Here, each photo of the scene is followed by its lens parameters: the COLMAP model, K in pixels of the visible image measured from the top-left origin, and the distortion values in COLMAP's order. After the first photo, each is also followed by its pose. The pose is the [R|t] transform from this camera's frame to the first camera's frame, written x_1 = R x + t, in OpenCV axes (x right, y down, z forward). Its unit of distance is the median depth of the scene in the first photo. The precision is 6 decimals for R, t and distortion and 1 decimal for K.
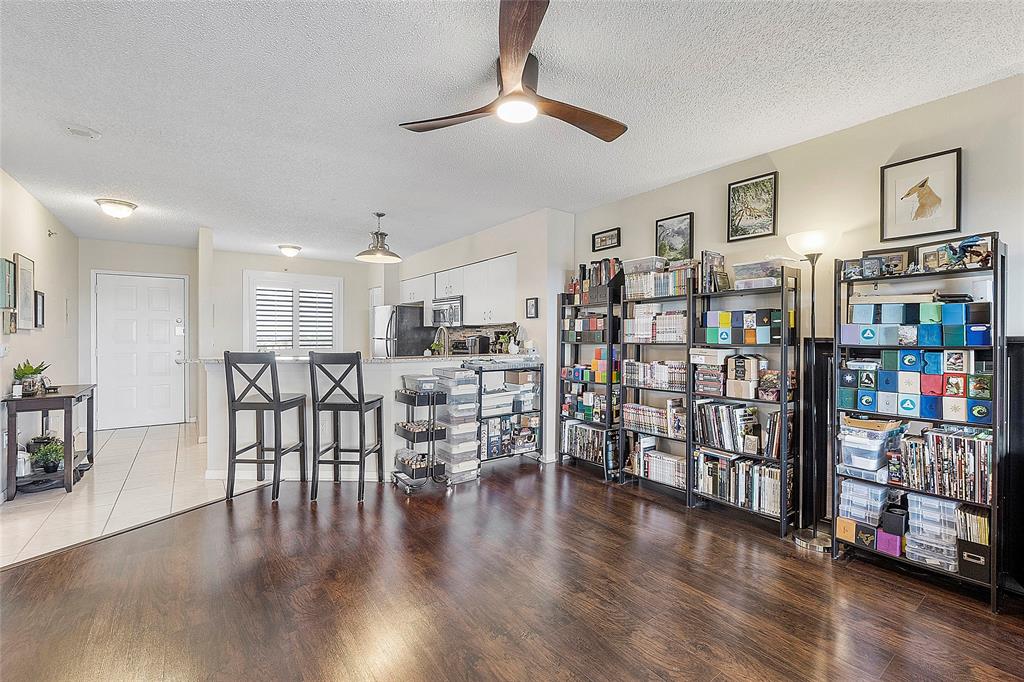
lens RADIAL K [[432.2, 0, 517.6], [0, 432.2, 336.9], [0, 0, 1]] dist [-0.007162, -0.000949]
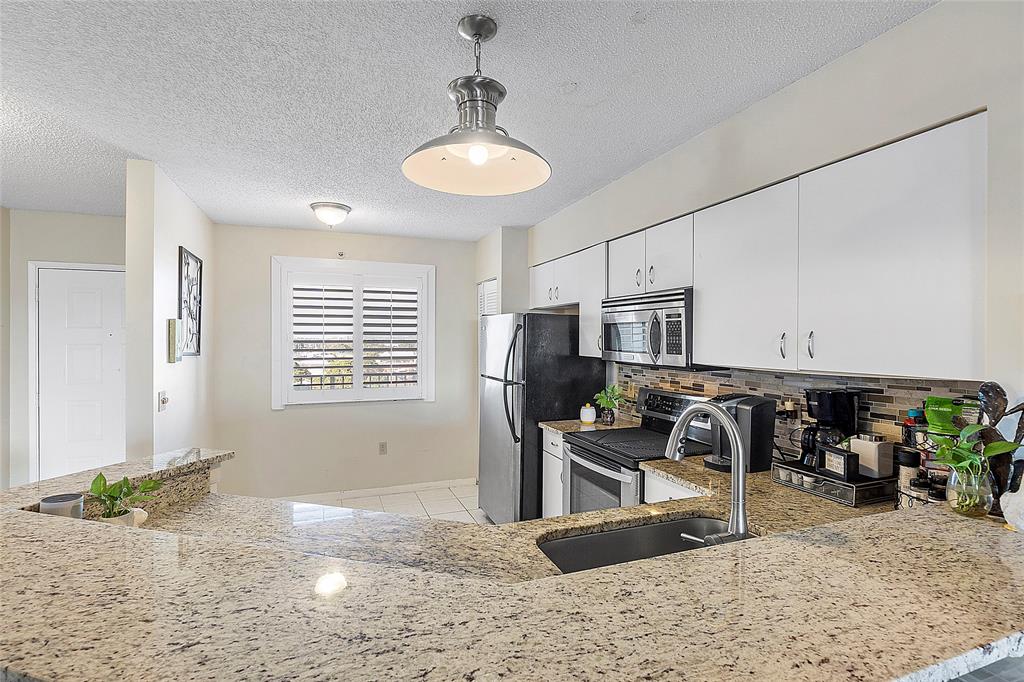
lens RADIAL K [[480.1, 0, 517.6], [0, 480.1, 339.7], [0, 0, 1]] dist [0.001429, 0.000142]
pose [[0.962271, 0.002381, -0.272081, -0.232325], [-0.002780, 0.999996, -0.001082, -0.070354], [0.272077, 0.001797, 0.962274, 0.784995]]
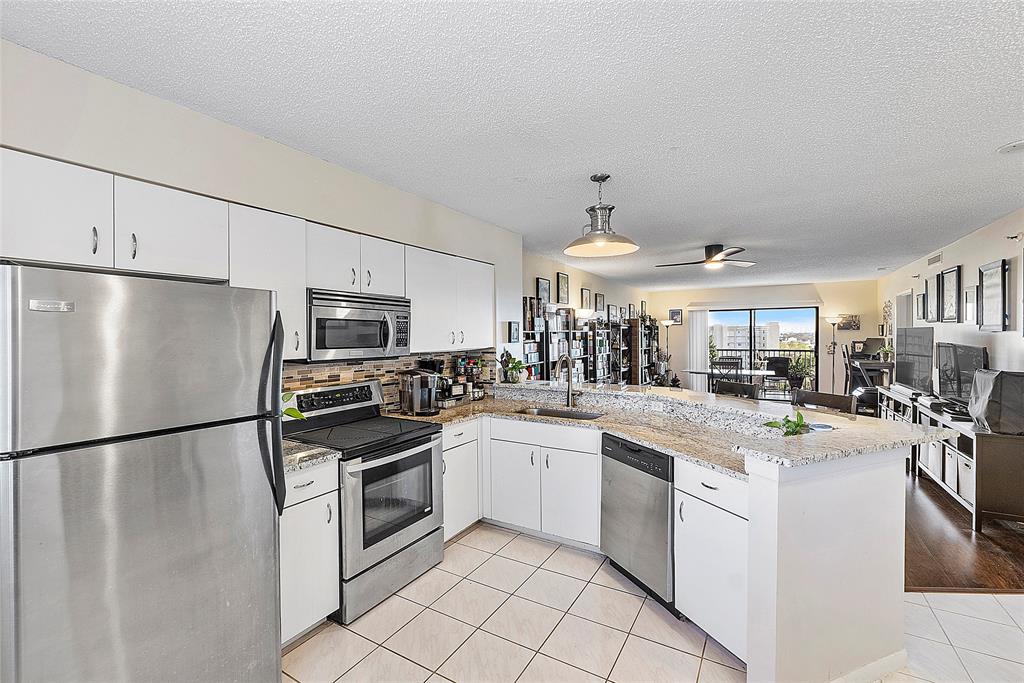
lens RADIAL K [[432.2, 0, 509.1], [0, 432.2, 338.1], [0, 0, 1]] dist [-0.007162, -0.000949]
pose [[-0.367278, -0.007083, 0.930084, -0.990822], [0.009387, 0.999892, 0.011321, -0.074591], [-0.930064, 0.012888, -0.367172, 1.570713]]
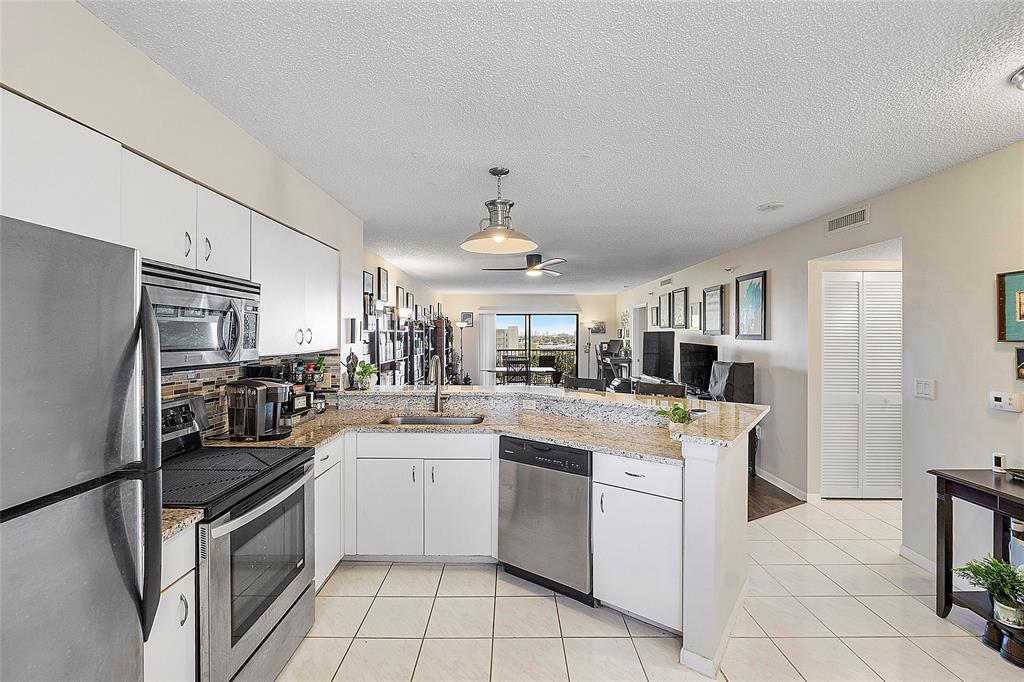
lens RADIAL K [[432.2, 0, 505.6], [0, 432.2, 336.3], [0, 0, 1]] dist [-0.007162, -0.000949]
pose [[-0.789792, -0.005292, 0.613351, -0.809782], [-0.001703, 0.999978, 0.006435, -0.071850], [-0.613372, 0.004037, -0.789784, 1.704214]]
